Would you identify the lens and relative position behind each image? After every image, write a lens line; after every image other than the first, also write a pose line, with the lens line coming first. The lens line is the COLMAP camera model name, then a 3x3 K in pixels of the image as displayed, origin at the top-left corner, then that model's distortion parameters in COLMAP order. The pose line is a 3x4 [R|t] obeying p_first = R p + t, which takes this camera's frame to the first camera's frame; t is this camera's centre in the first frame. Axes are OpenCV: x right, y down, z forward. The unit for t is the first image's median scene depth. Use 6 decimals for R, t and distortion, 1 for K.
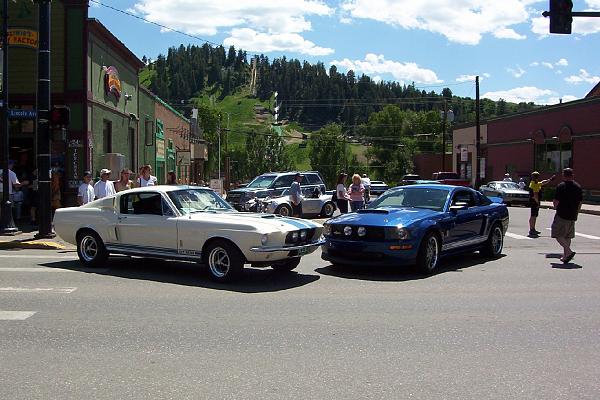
lens RADIAL K [[643.8, 0, 300.0], [0, 643.8, 200.0], [0, 0, 1]] dist [-0.169075, 0.181140]
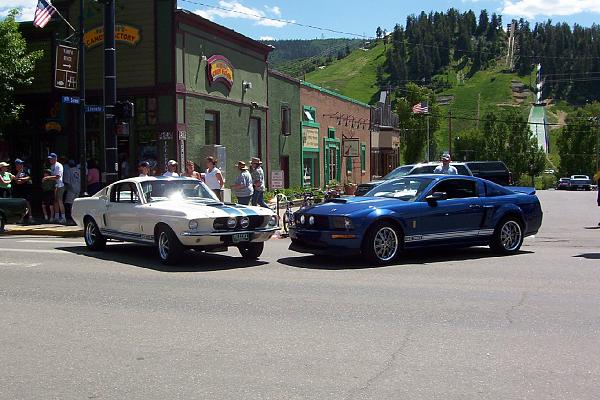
lens RADIAL K [[742.7, 0, 300.0], [0, 742.7, 200.0], [0, 0, 1]] dist [-0.194517, 0.307667]
pose [[0.957152, 0.004574, -0.289550, 0.188884], [-0.002832, 0.999975, 0.006437, 0.004134], [0.289573, -0.005341, 0.957141, -0.058375]]
